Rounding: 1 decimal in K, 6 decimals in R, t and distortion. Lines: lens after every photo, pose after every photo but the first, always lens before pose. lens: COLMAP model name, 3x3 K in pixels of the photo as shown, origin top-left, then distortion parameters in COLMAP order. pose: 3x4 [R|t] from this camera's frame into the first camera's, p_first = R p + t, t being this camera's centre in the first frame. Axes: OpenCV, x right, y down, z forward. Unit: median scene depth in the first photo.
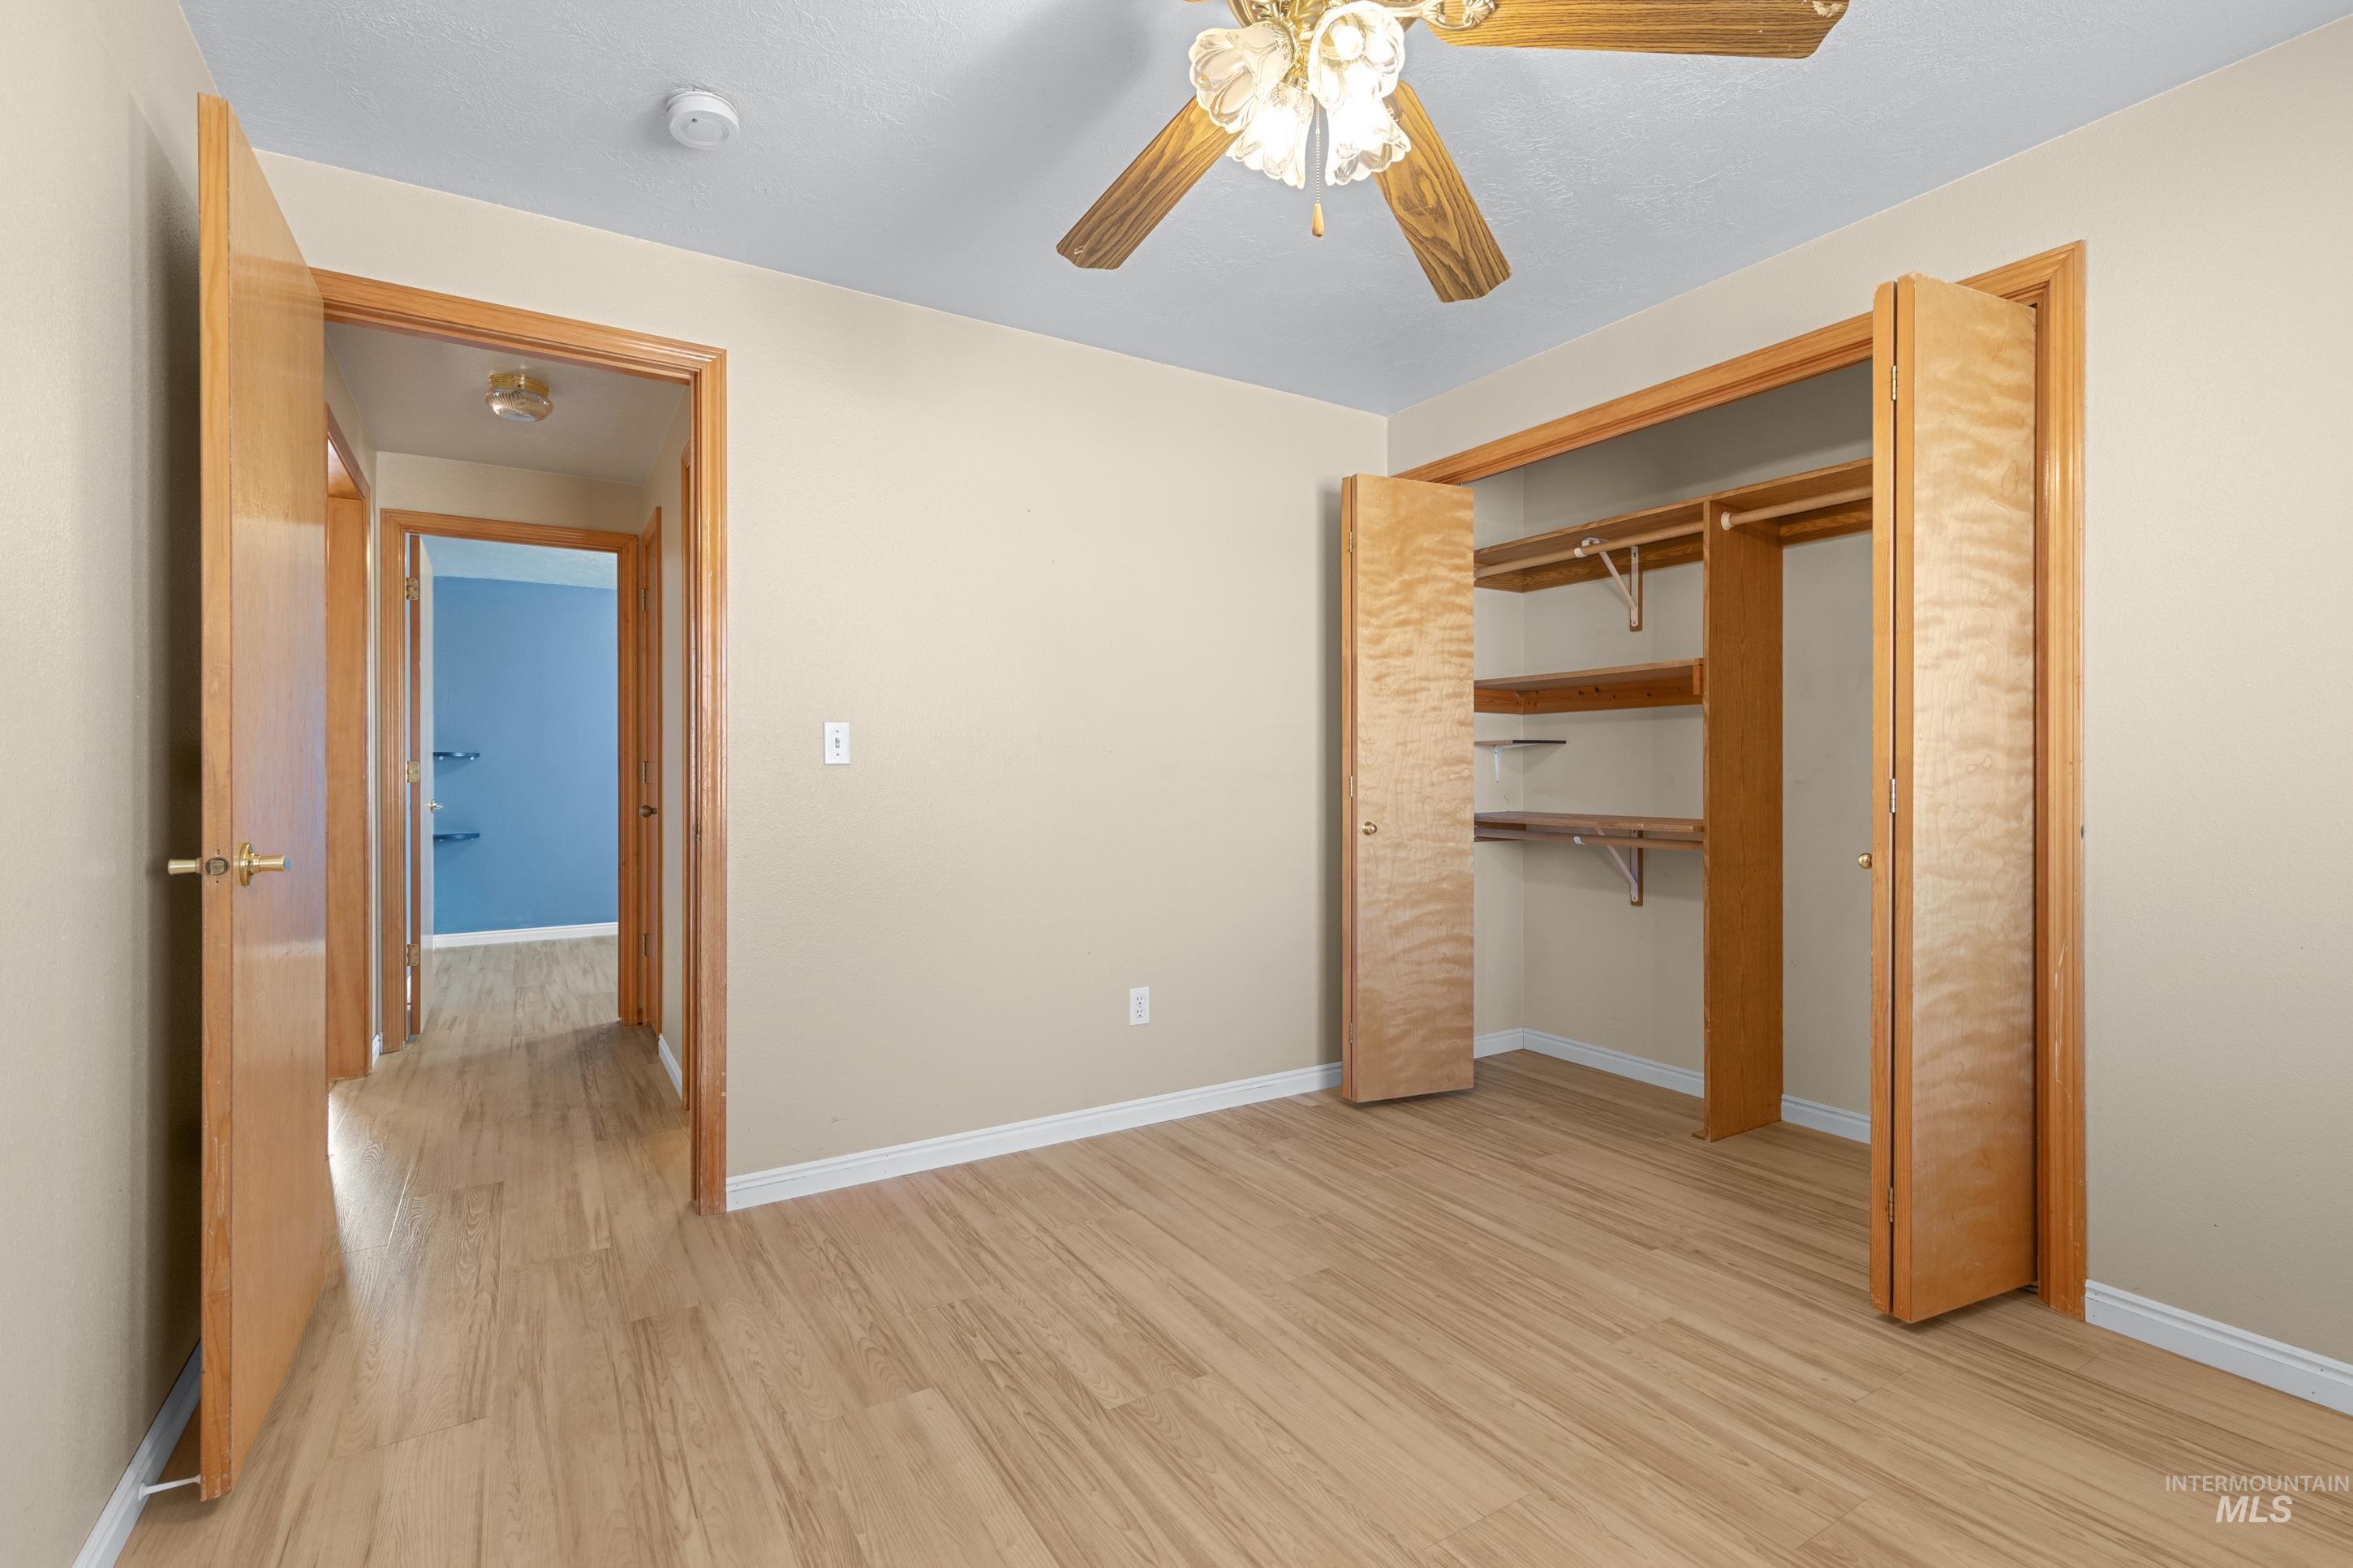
lens RADIAL K [[1087.8, 0, 1171.4], [0, 1087.8, 765.3], [0, 0, 1]] dist [0.007606, -0.000881]
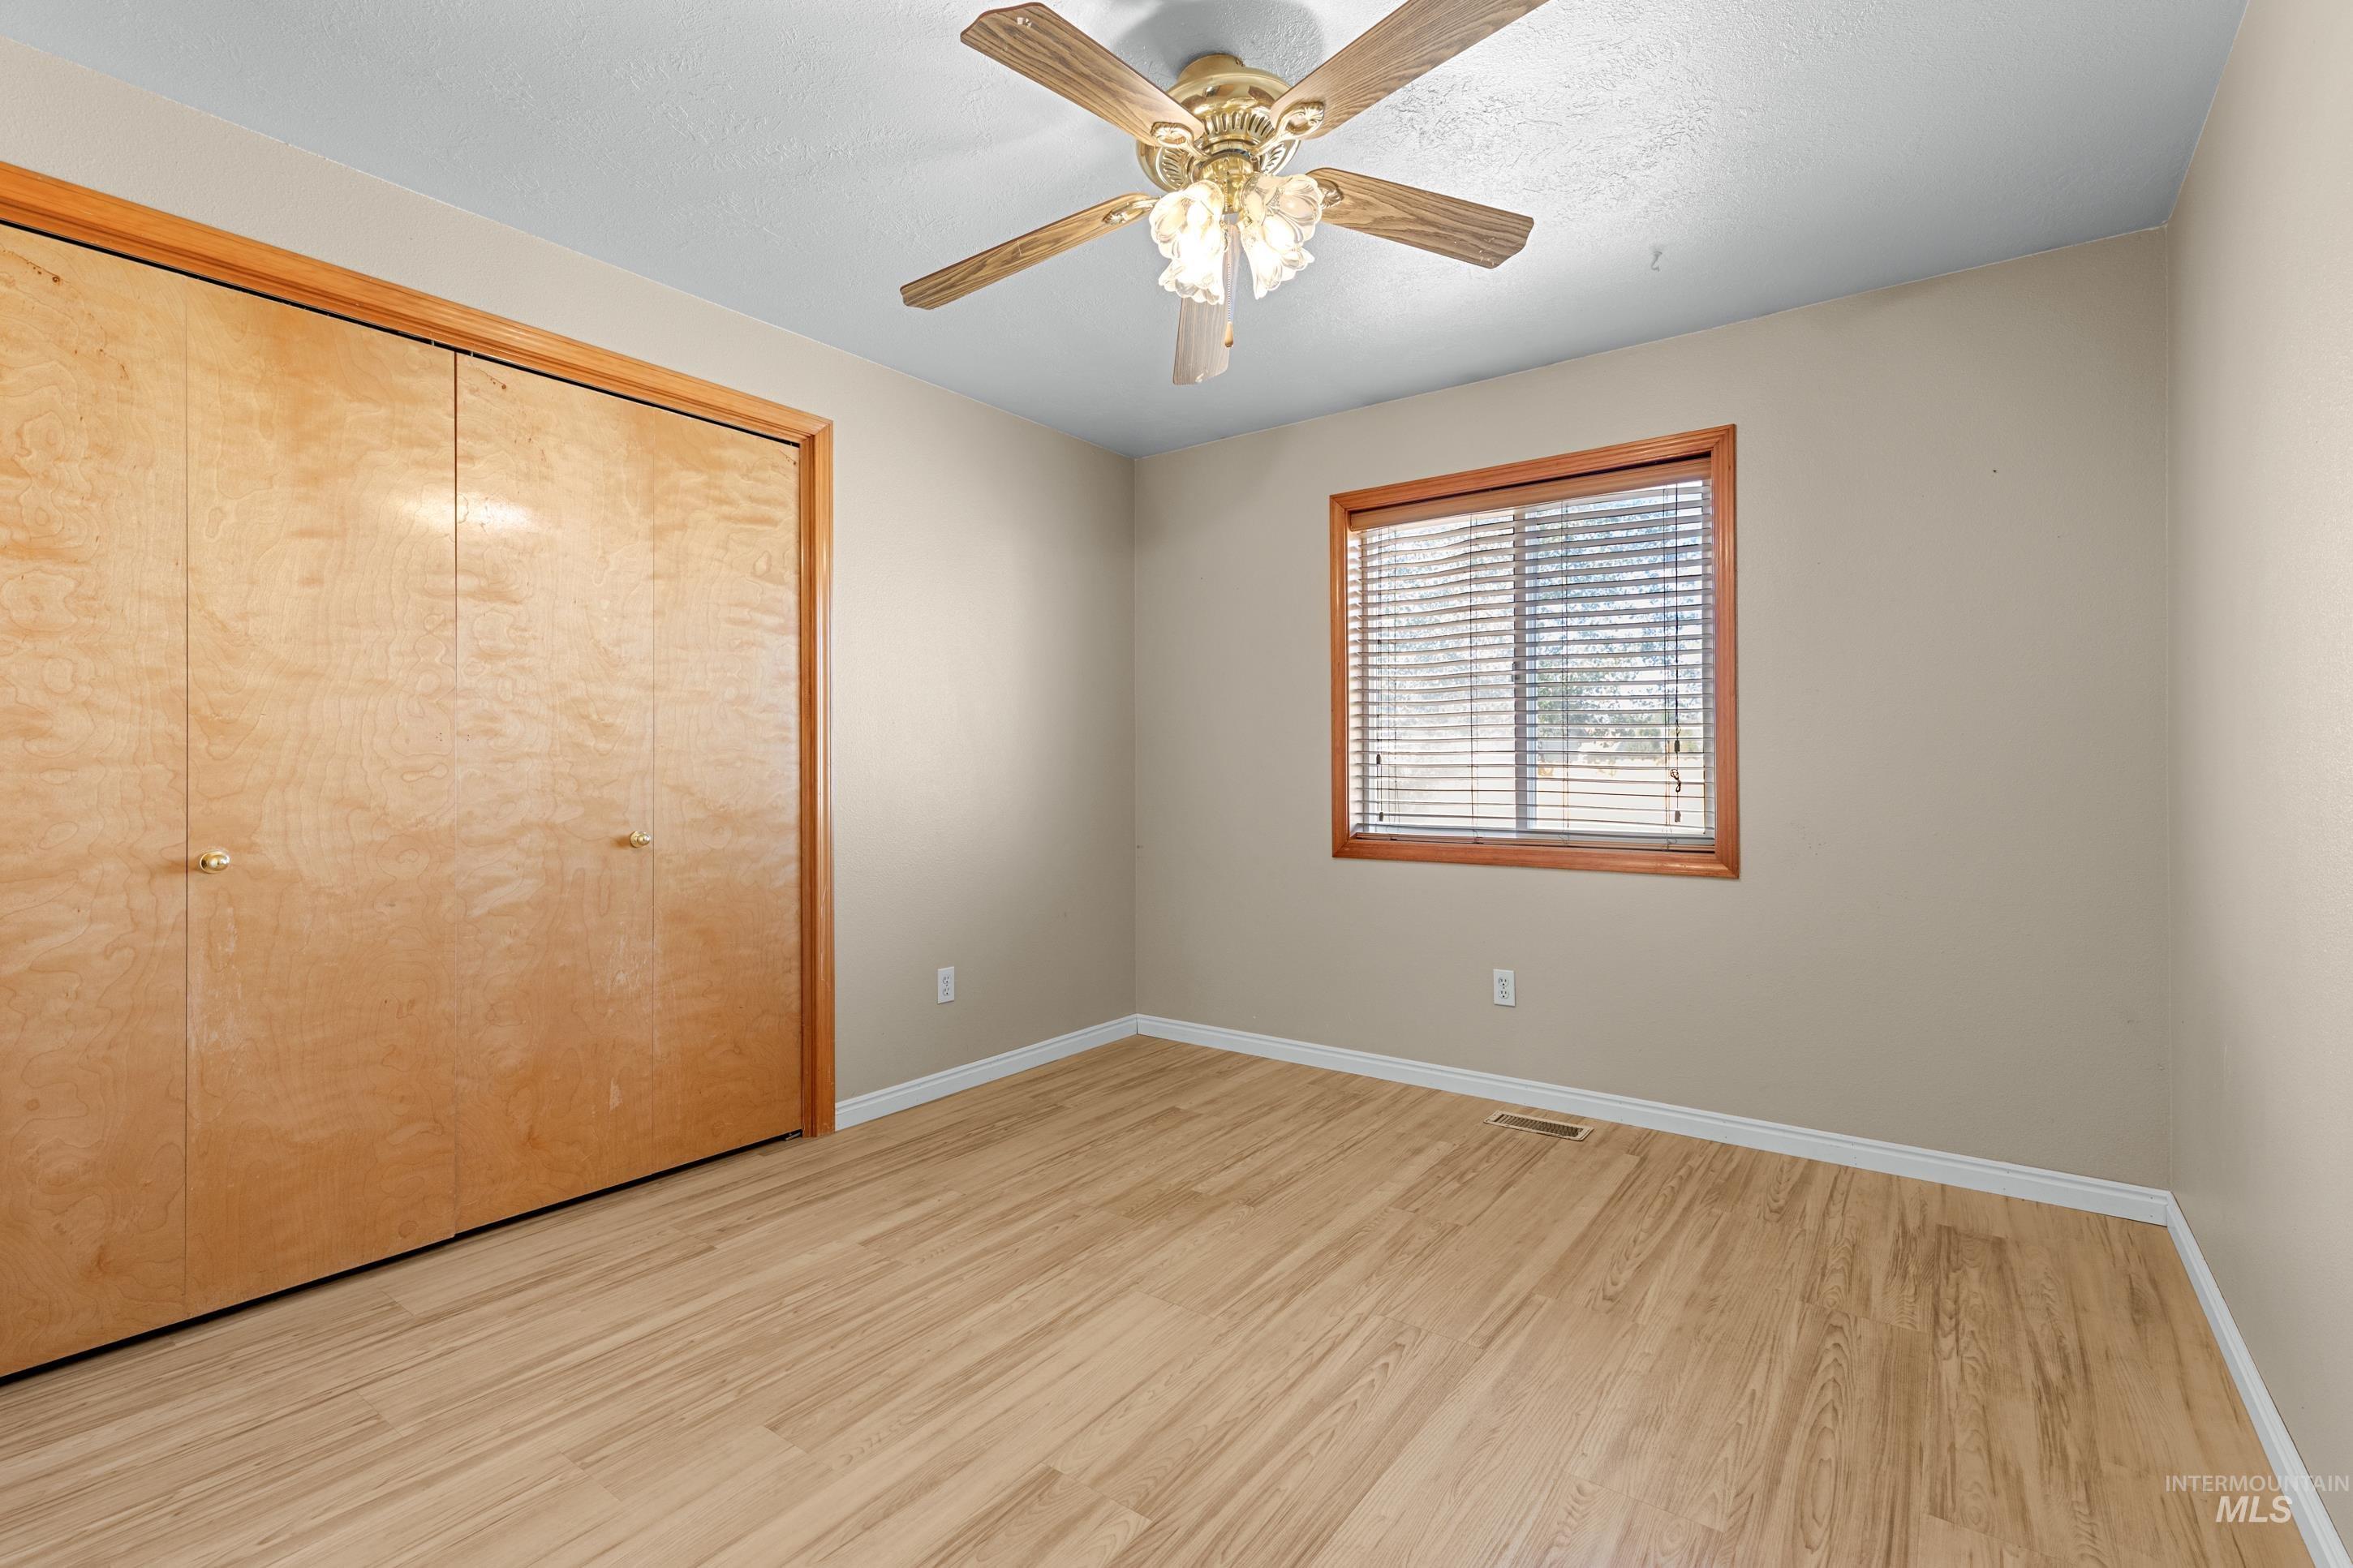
lens RADIAL K [[1087.8, 0, 1171.4], [0, 1087.8, 765.3], [0, 0, 1]] dist [0.007606, -0.000881]
pose [[-0.393771, 0.006769, 0.919184, -0.746373], [-0.004140, 0.999950, -0.009137, 0.008496], [-0.919199, -0.007403, -0.393723, 1.163346]]
